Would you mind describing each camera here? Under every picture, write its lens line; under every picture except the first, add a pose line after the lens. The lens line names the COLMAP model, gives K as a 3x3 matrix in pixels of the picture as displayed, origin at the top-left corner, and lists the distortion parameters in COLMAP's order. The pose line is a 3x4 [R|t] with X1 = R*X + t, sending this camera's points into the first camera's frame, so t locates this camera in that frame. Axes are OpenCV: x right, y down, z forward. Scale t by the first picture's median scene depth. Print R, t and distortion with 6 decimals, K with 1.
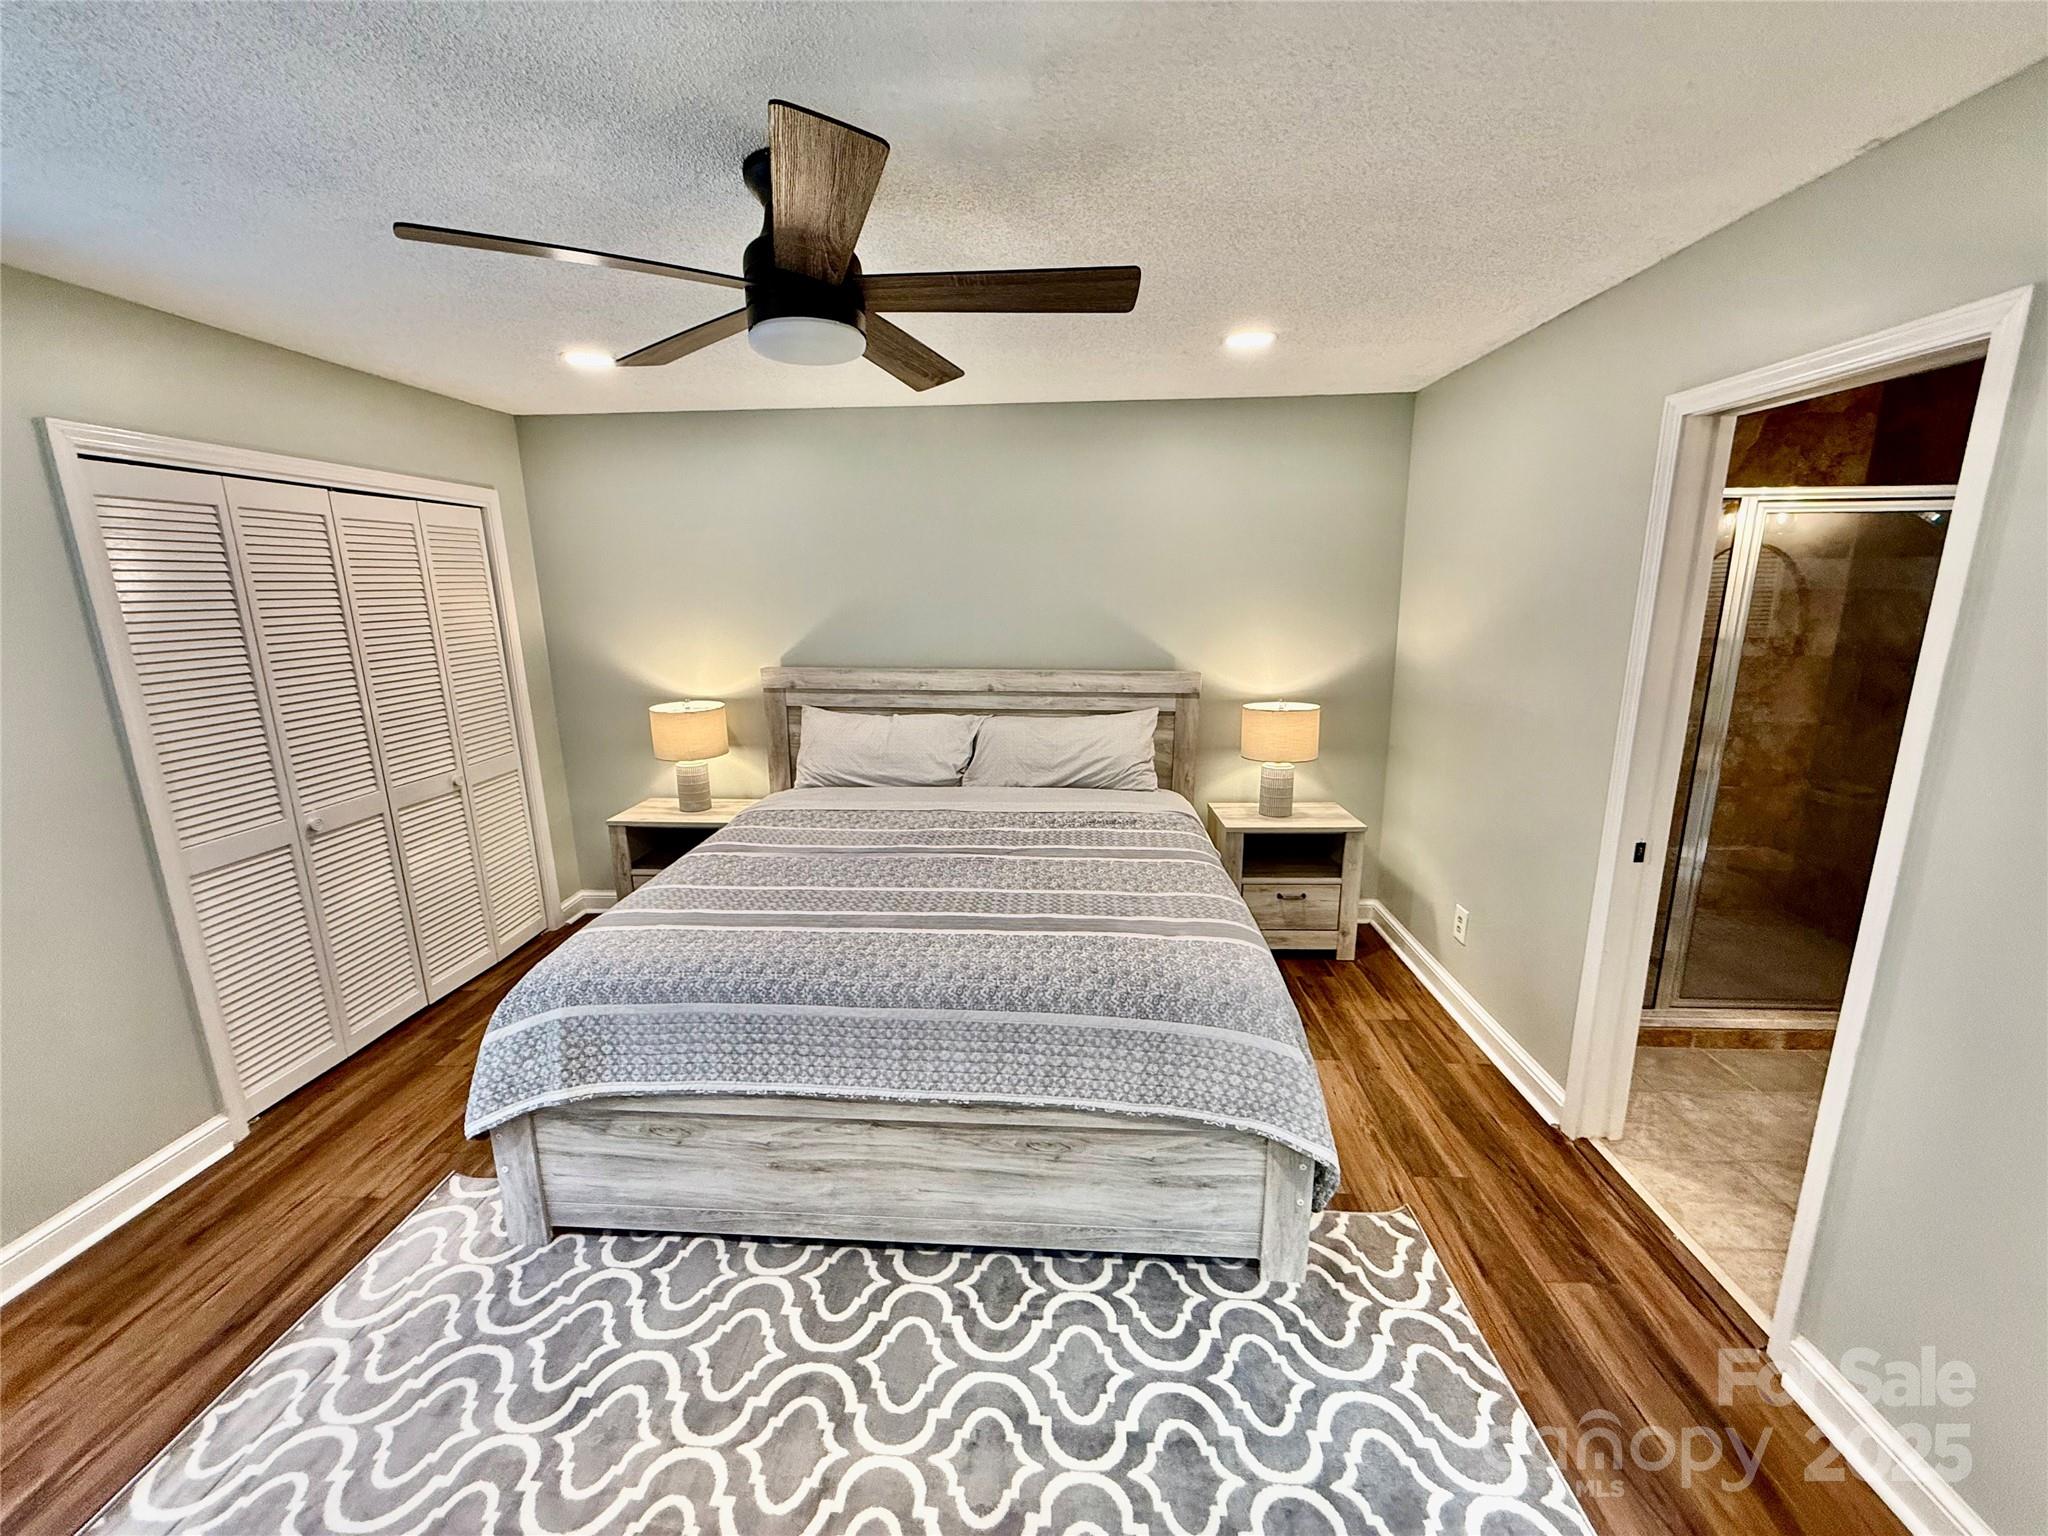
lens RADIAL K [[816.4, 0, 1026.8], [0, 816.4, 767.4], [0, 0, 1]] dist [0.000610, 0.000160]
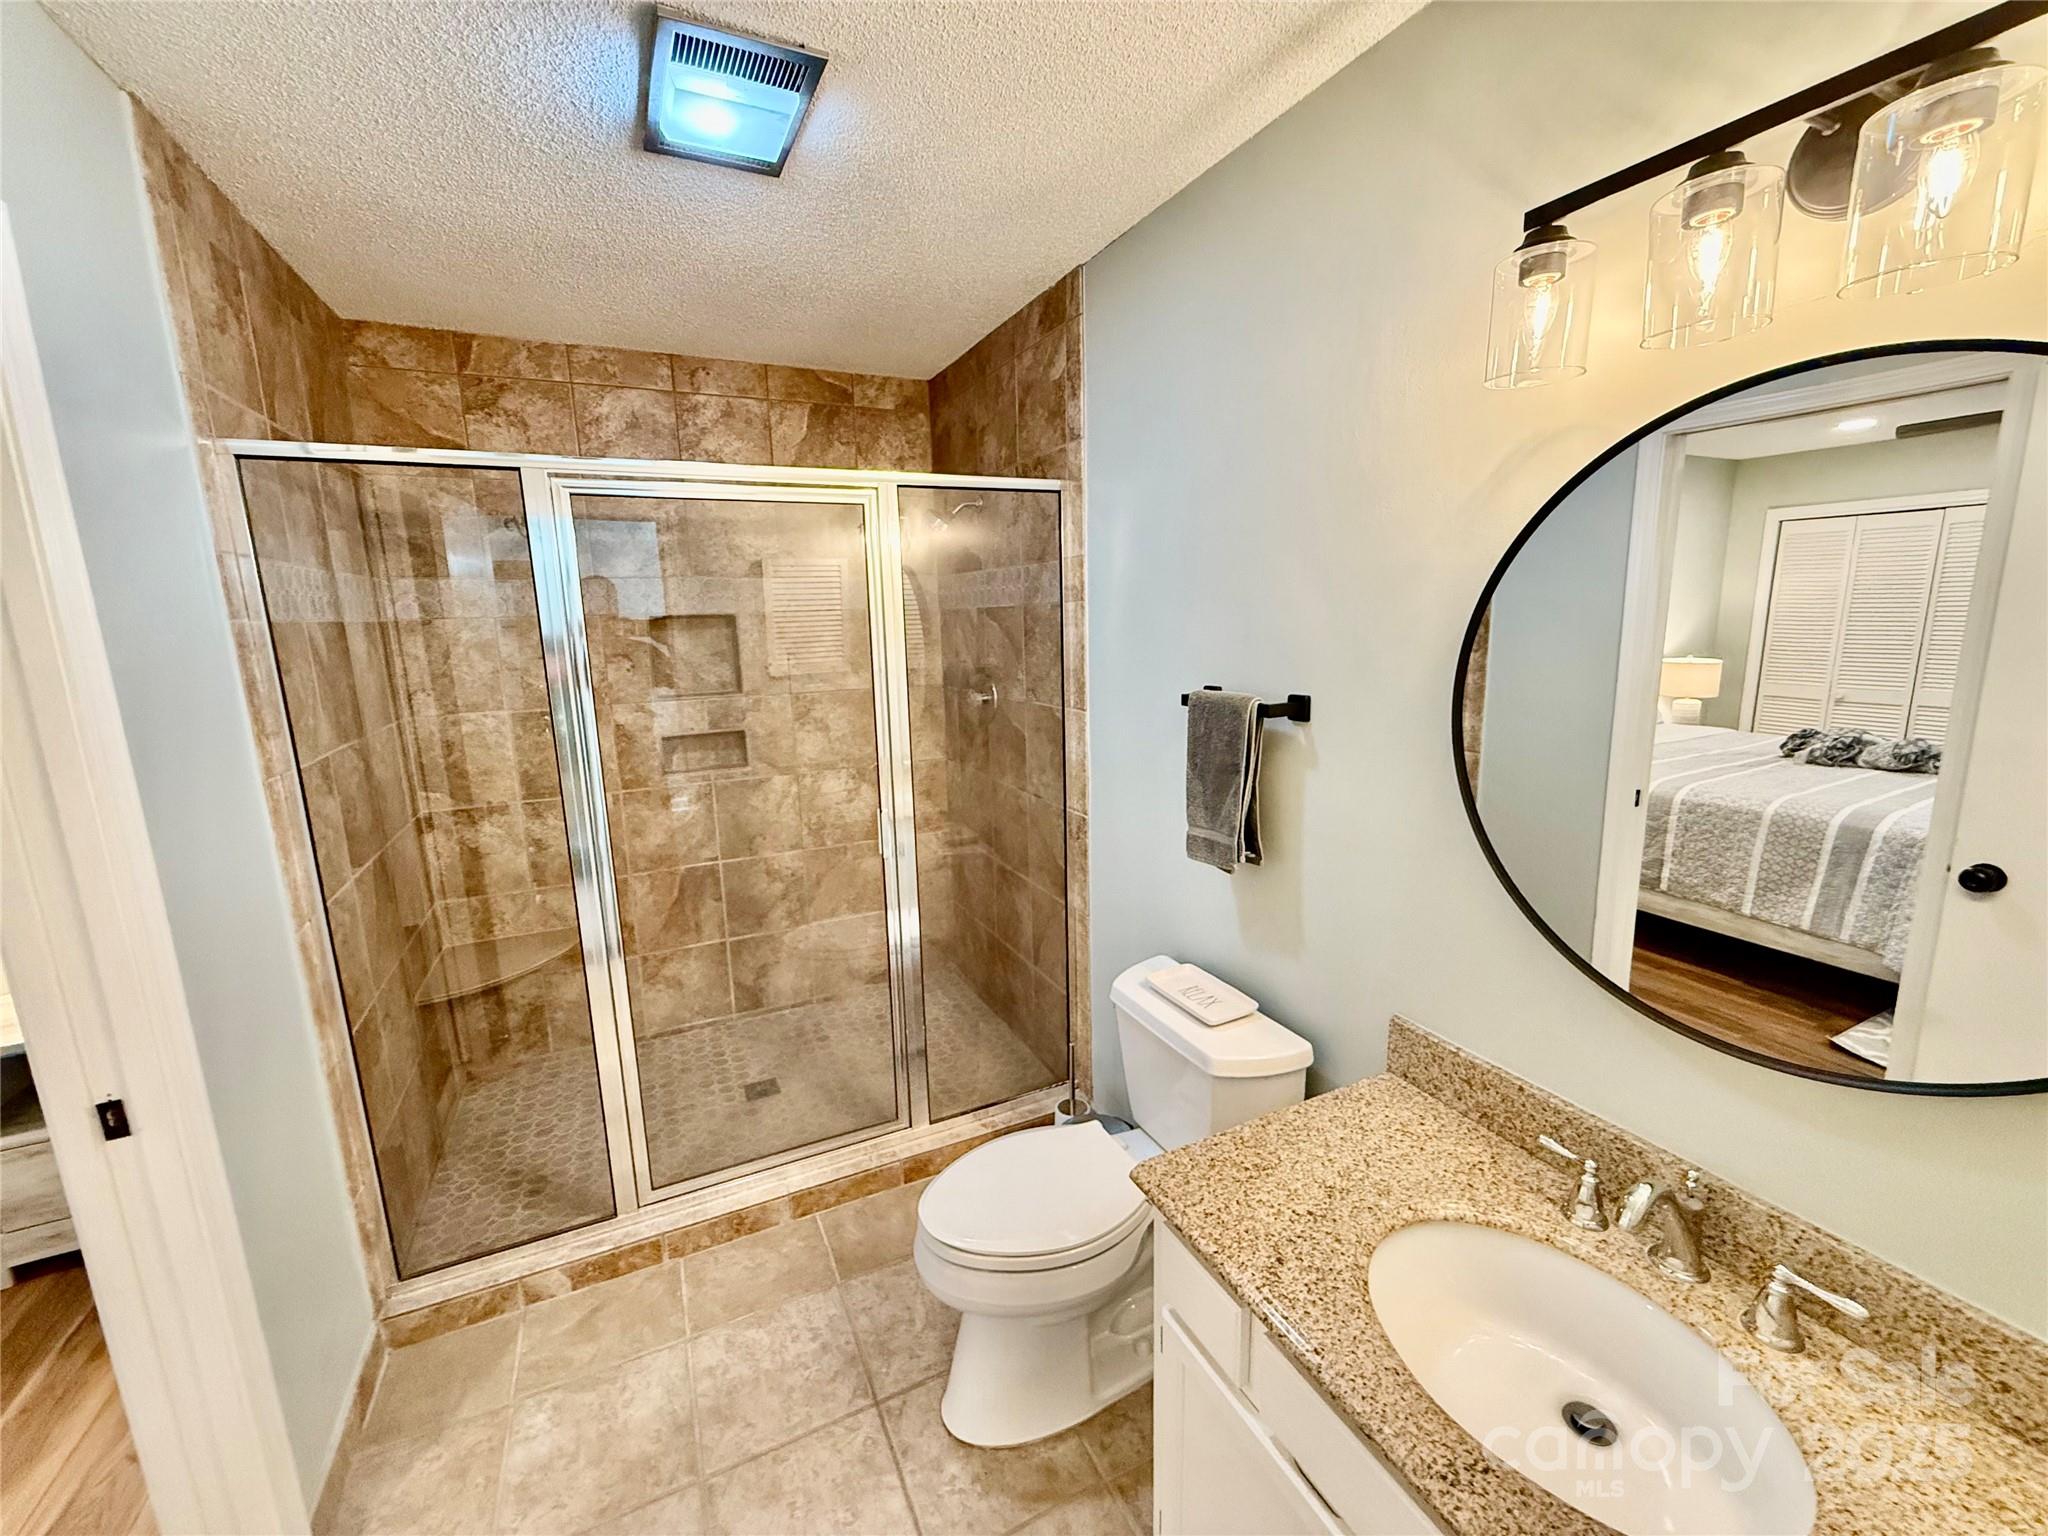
lens RADIAL K [[816.4, 0, 1025.5], [0, 816.4, 766.3], [0, 0, 1]] dist [0.000610, 0.000160]
pose [[0.874440, -0.094834, 0.475773, 0.792056], [0.113599, 0.993468, -0.010764, -0.033221], [-0.471645, 0.063460, 0.879502, 0.218008]]
